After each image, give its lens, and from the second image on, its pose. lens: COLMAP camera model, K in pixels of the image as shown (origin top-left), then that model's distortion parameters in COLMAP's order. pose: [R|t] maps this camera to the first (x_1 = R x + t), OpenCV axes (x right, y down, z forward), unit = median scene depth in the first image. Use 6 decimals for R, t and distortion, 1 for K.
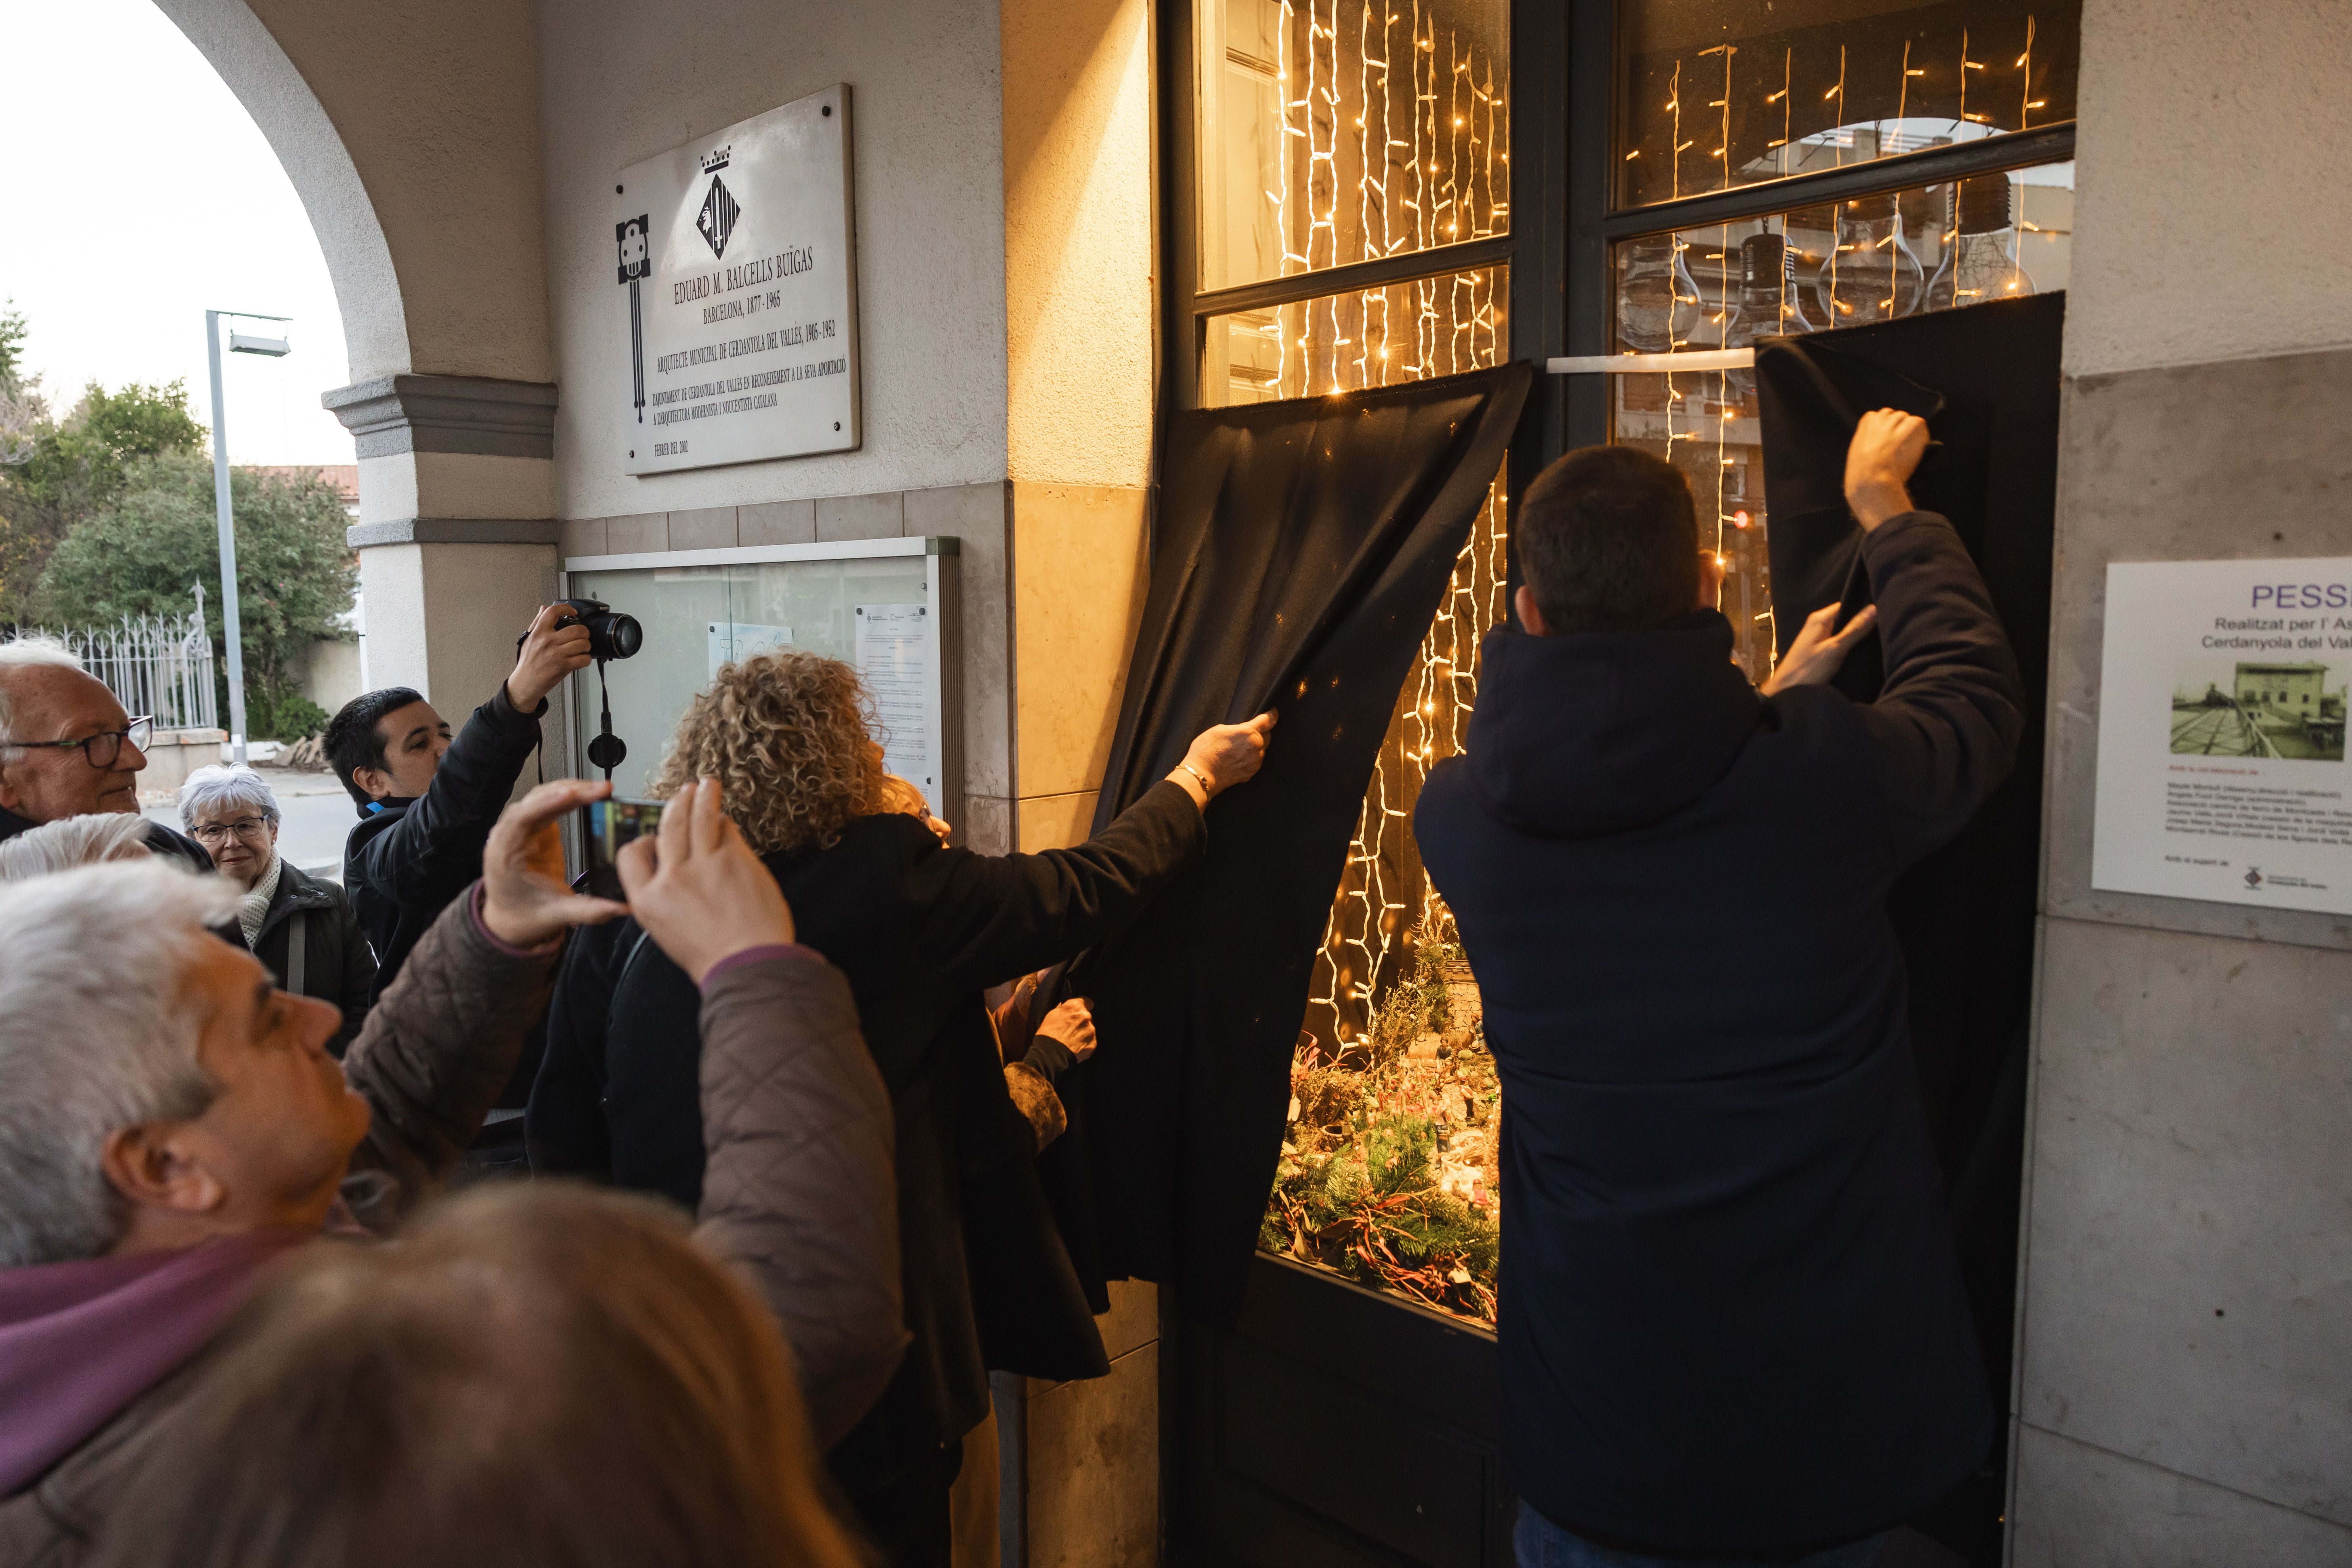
lens RADIAL K [[1590.0, 0, 1158.4], [0, 1590.0, 787.3], [0, 0, 1]] dist [-0.000451, 0.007180]
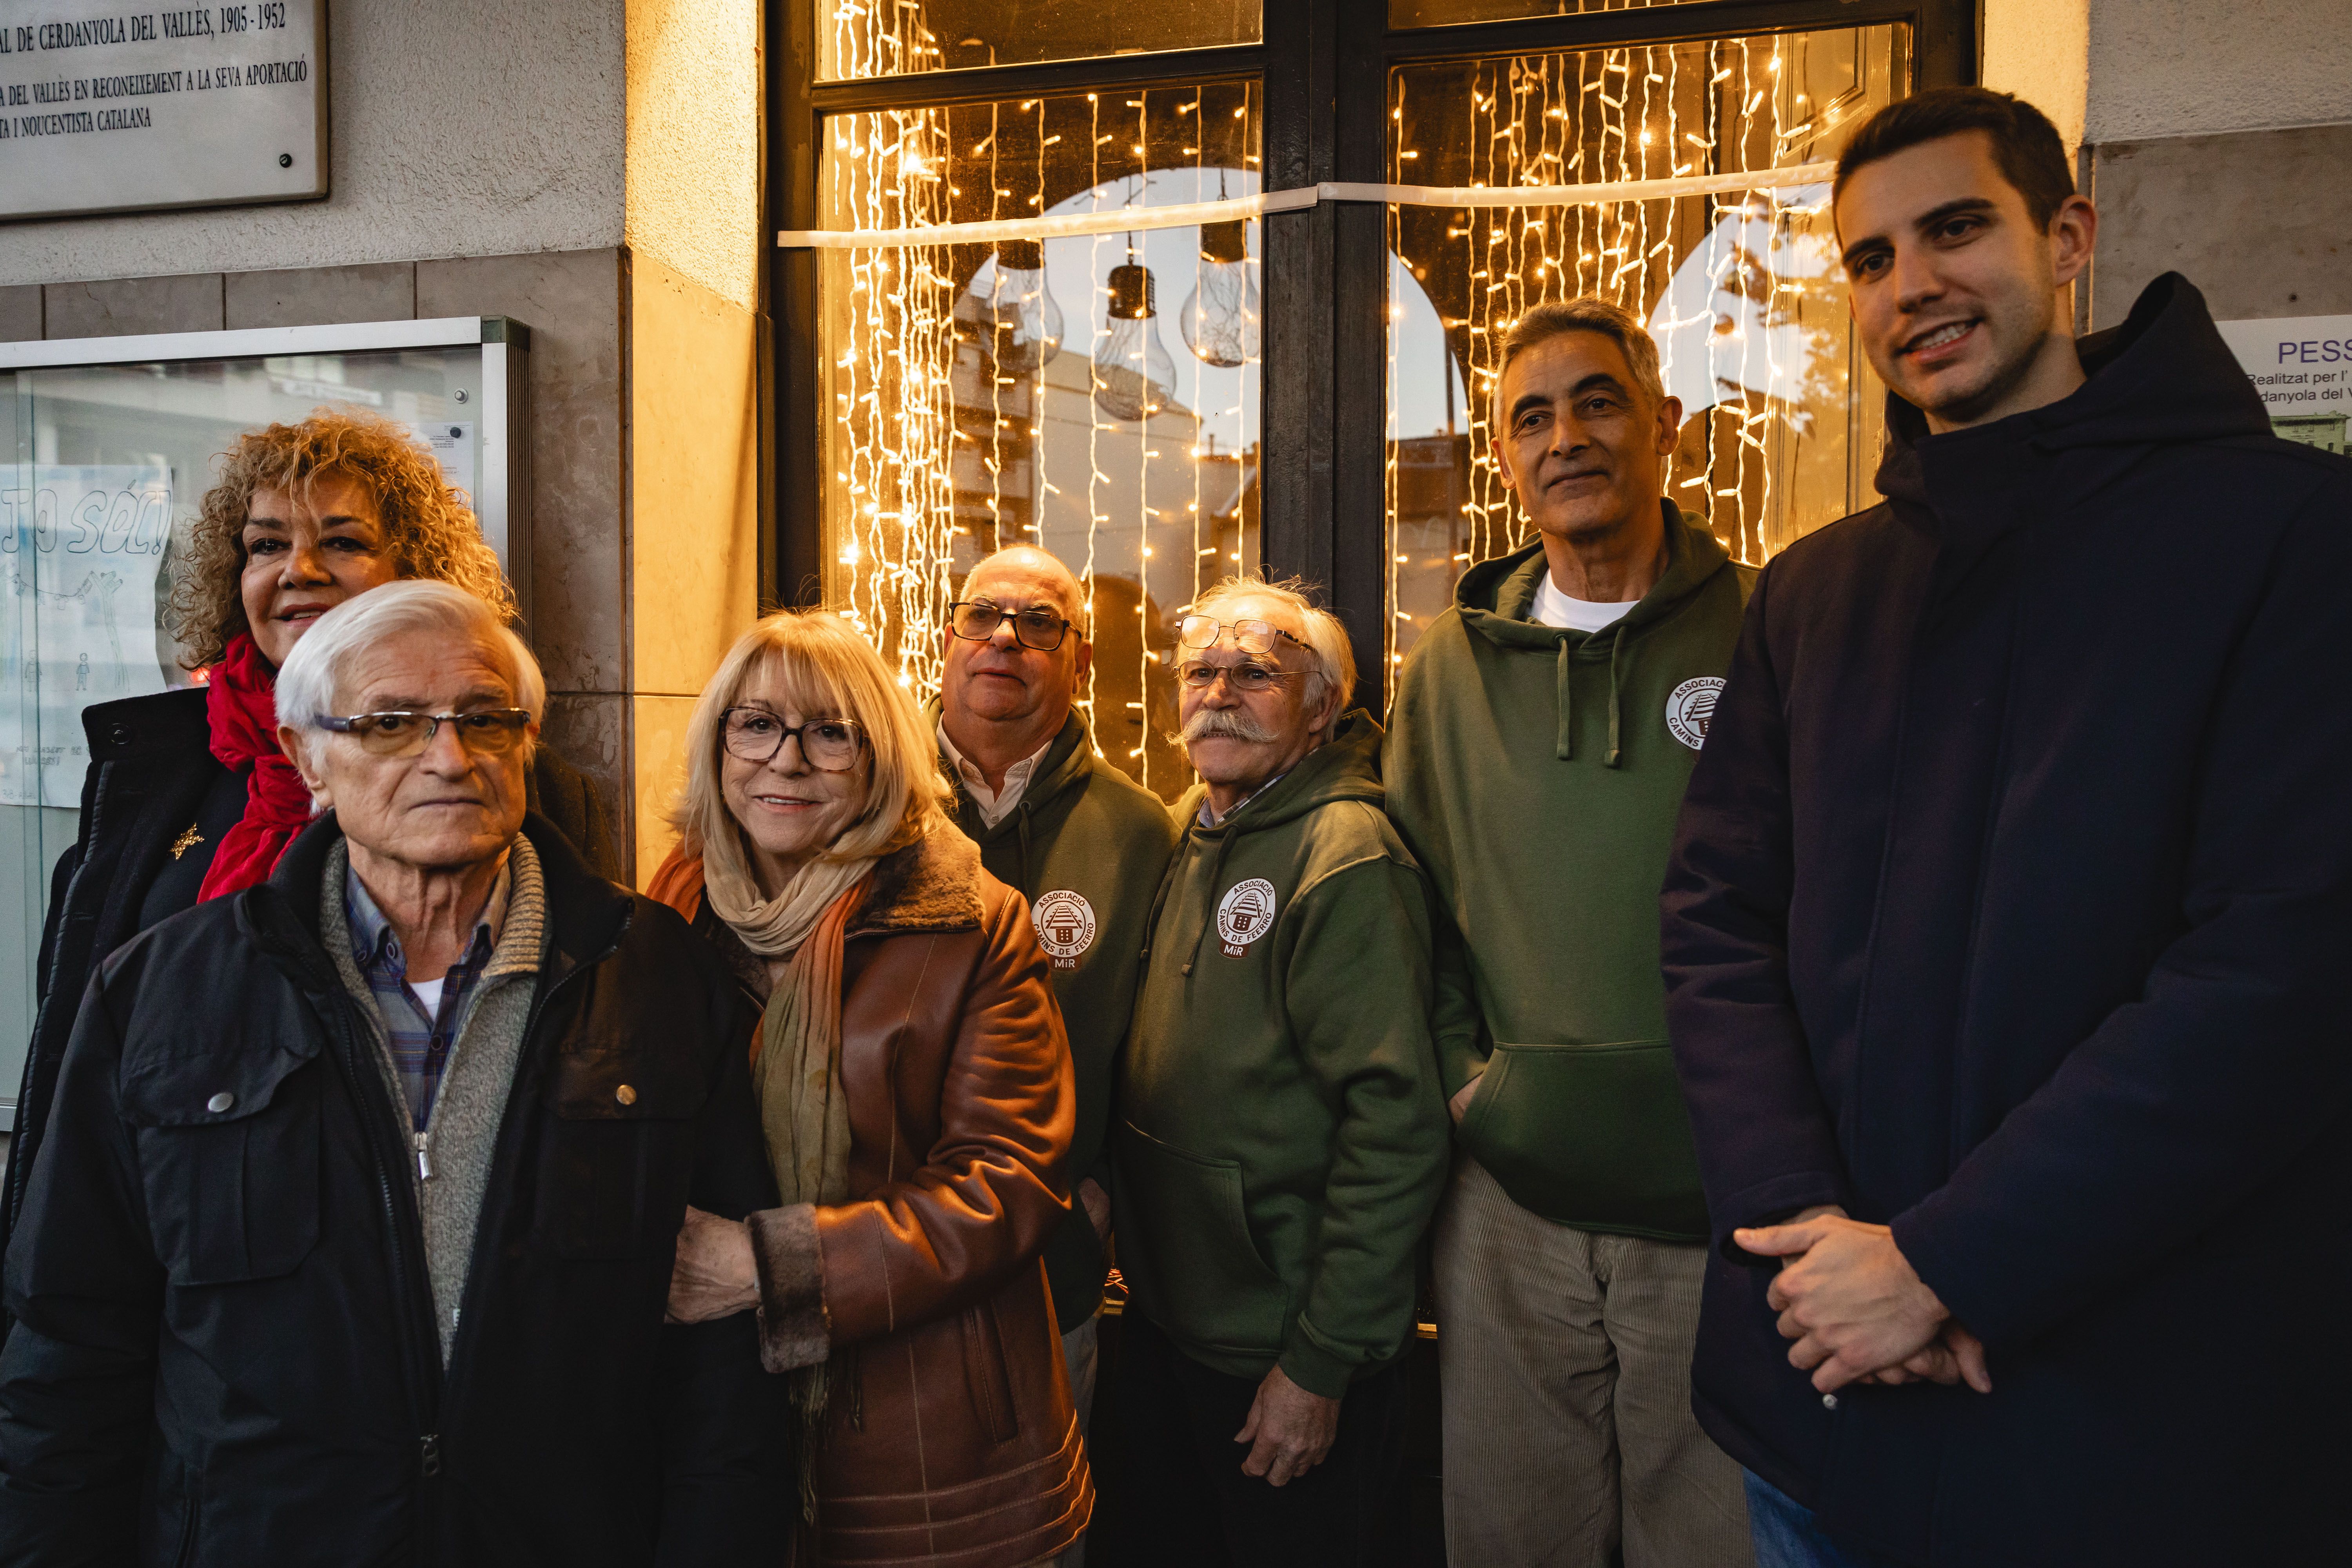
lens RADIAL K [[1551.5, 0, 1176.0], [0, 1551.5, 784.0], [0, 0, 1]] dist [-0.001034, 0.004264]
pose [[0.847741, -0.009805, 0.530320, -0.253258], [0.046908, 0.997297, -0.056546, 0.099706], [-0.528333, 0.072813, 0.845910, 0.283780]]
